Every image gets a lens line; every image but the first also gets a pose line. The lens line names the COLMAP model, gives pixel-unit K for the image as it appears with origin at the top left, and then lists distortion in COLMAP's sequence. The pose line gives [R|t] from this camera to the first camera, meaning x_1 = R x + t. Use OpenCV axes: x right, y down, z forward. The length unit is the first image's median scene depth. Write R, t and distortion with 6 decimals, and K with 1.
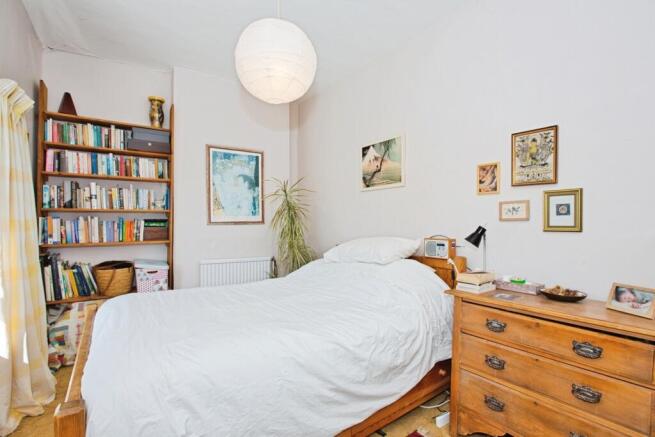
lens RADIAL K [[303.1, 0, 326.1], [0, 303.1, 221.8], [0, 0, 1]] dist [-0.056870, 0.022191]
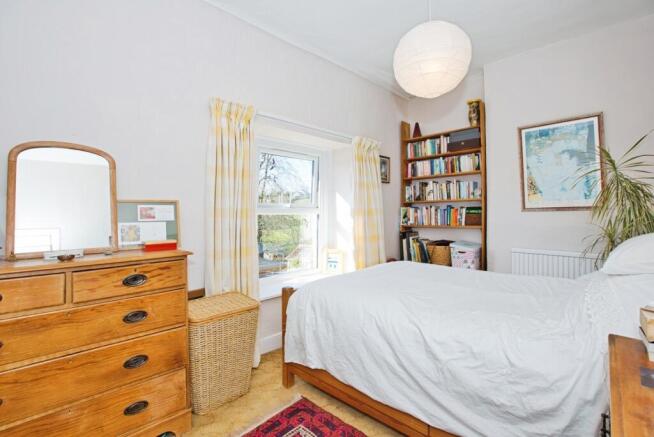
lens RADIAL K [[305.8, 0, 330.0], [0, 305.8, 203.3], [0, 0, 1]] dist [-0.056604, 0.022877]
pose [[0.194750, -0.033931, -0.980266, 0.465953], [0.014262, 0.999394, -0.031760, 0.006860], [0.980749, -0.007795, 0.195115, 0.245295]]
